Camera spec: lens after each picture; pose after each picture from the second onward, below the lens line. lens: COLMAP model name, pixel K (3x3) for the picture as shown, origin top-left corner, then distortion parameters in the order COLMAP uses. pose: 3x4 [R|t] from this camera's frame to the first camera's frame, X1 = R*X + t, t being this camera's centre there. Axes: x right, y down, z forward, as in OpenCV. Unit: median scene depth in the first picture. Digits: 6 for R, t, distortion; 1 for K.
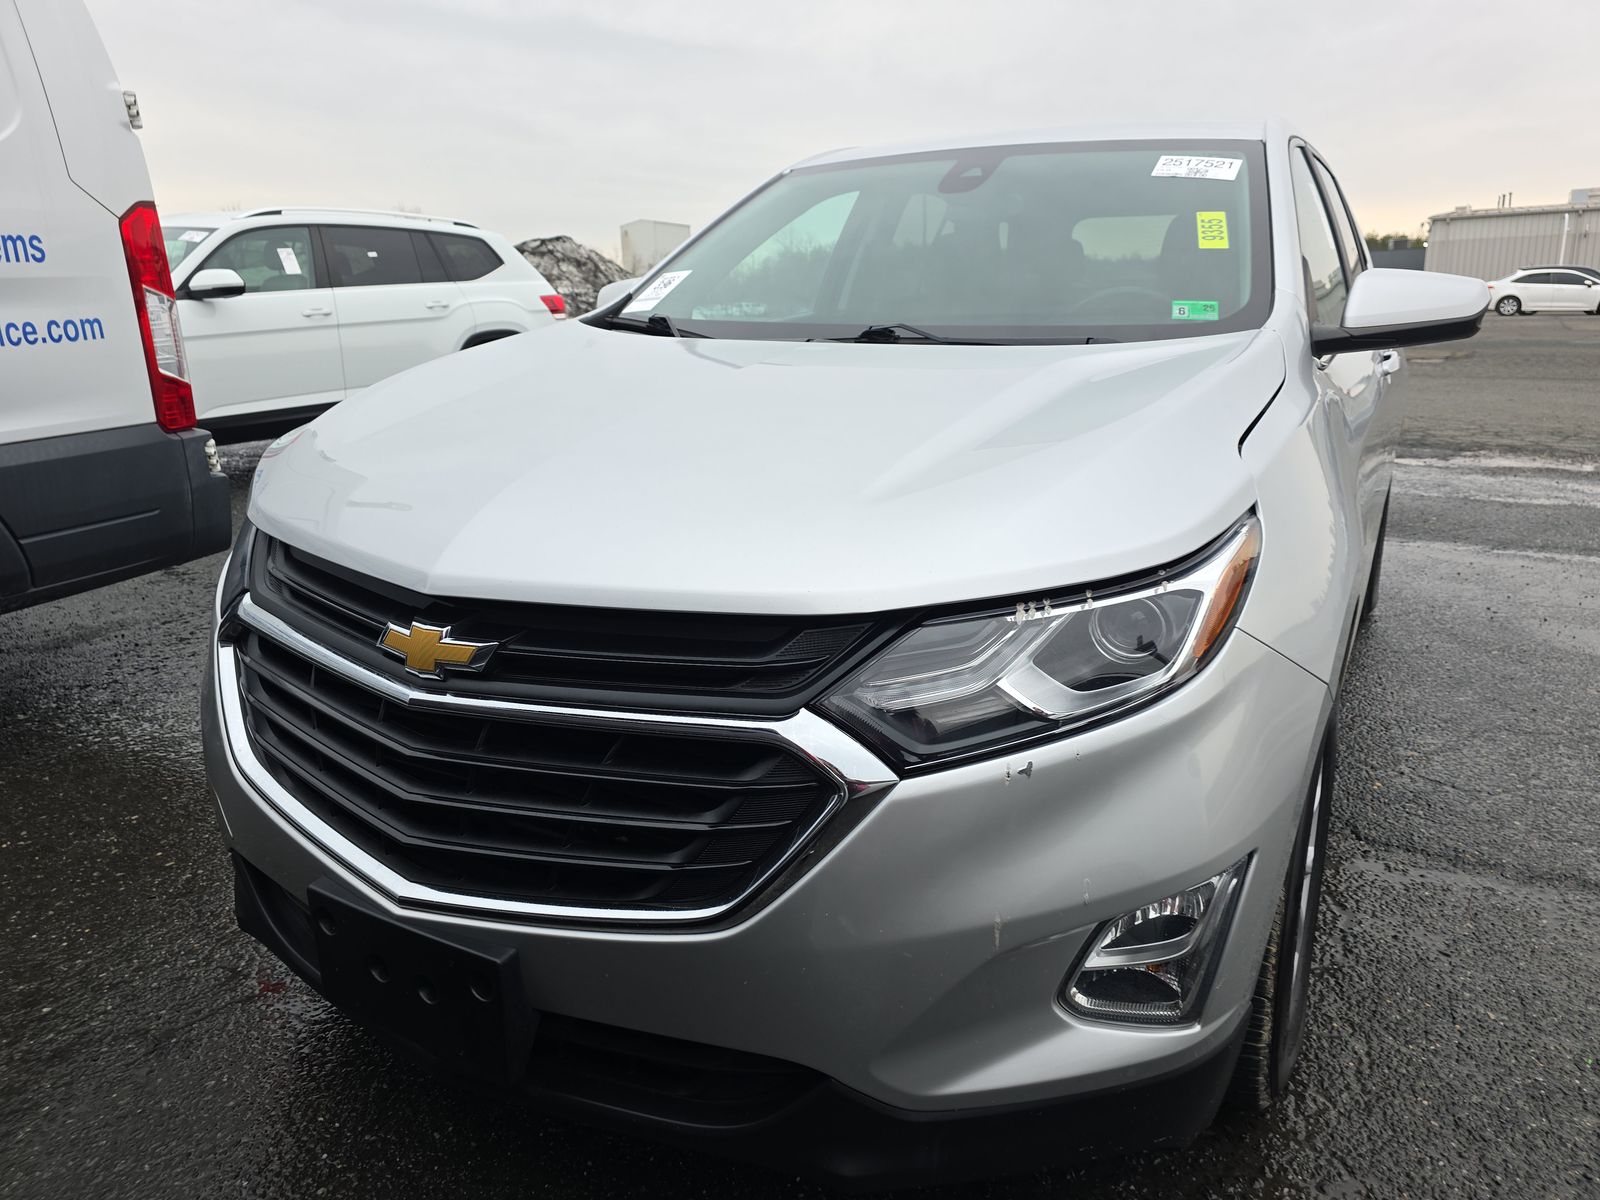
lens RADIAL K [[1076.6, 0, 800.0], [0, 1076.6, 600.0], [0, 0, 1]] dist [0.031006, -0.022110]
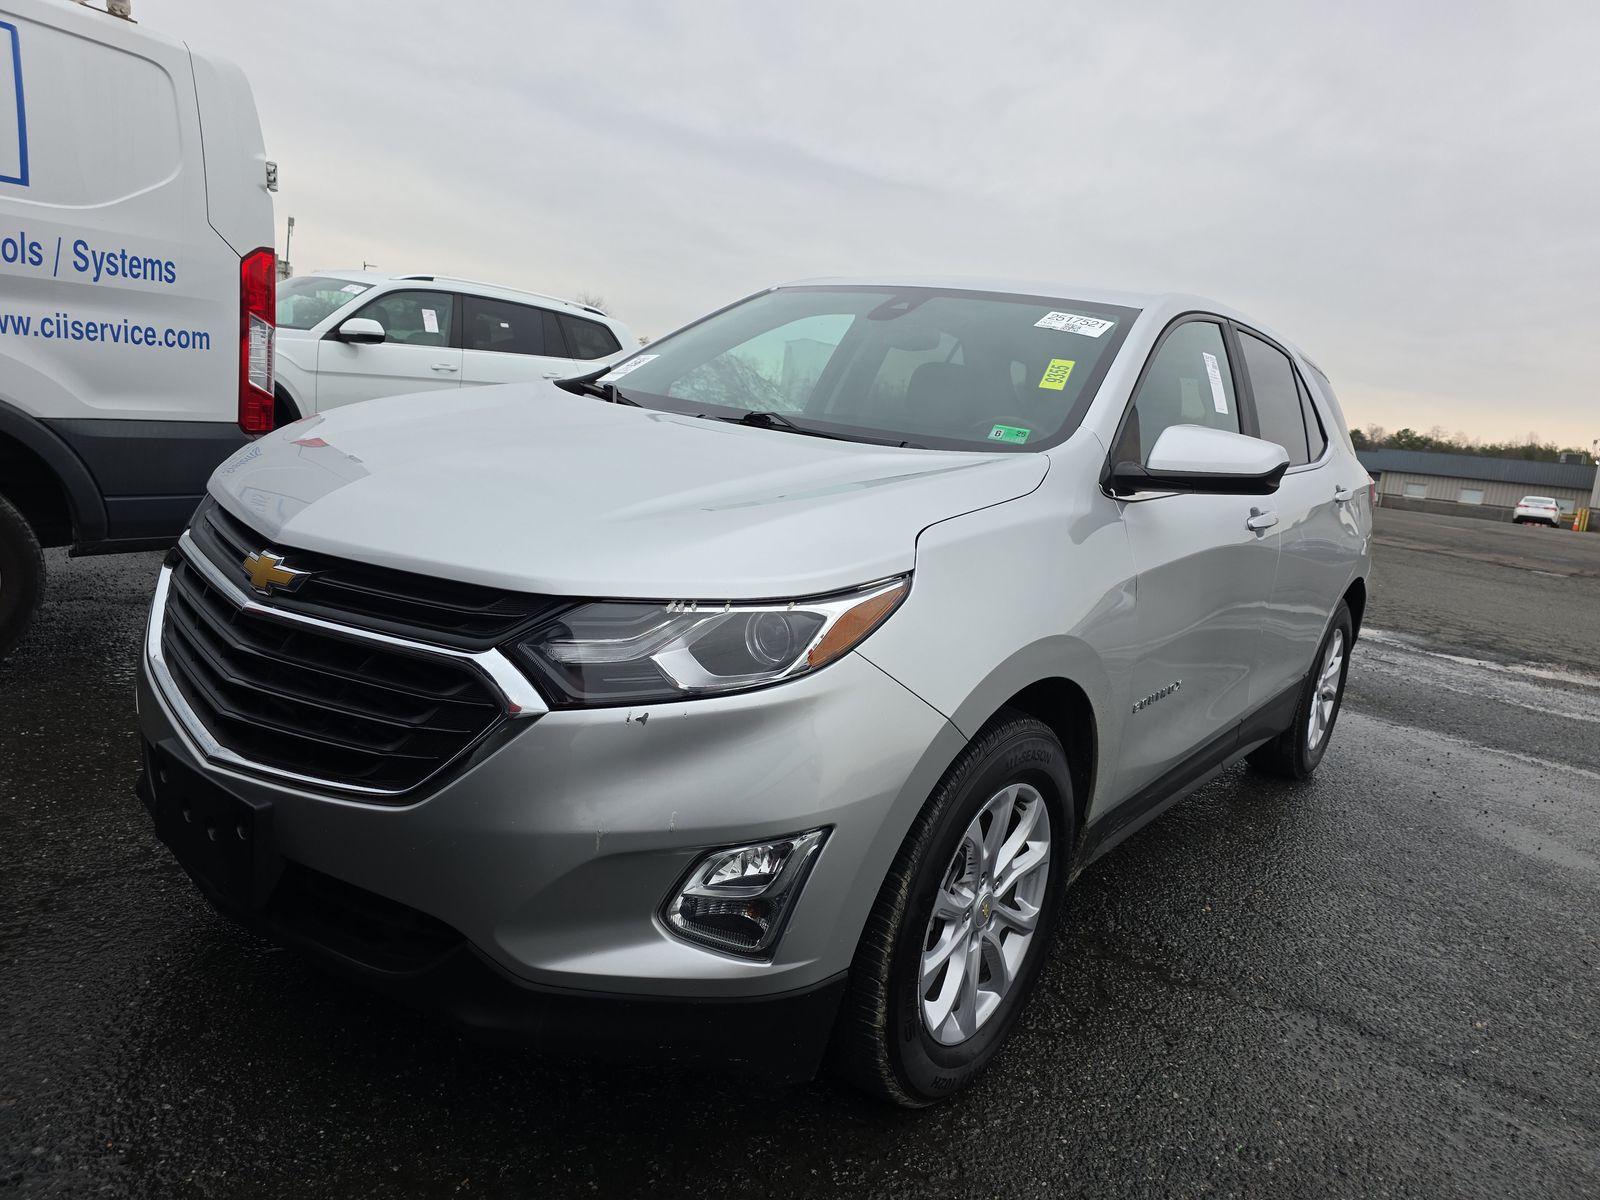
lens RADIAL K [[1082.2, 0, 800.0], [0, 1082.2, 600.0], [0, 0, 1]] dist [0.057012, -0.051246]
pose [[0.979624, 0.158029, -0.123952, 0.224244], [-0.170530, 0.980499, -0.097681, 0.046393], [0.106098, 0.116828, 0.987469, -0.125471]]
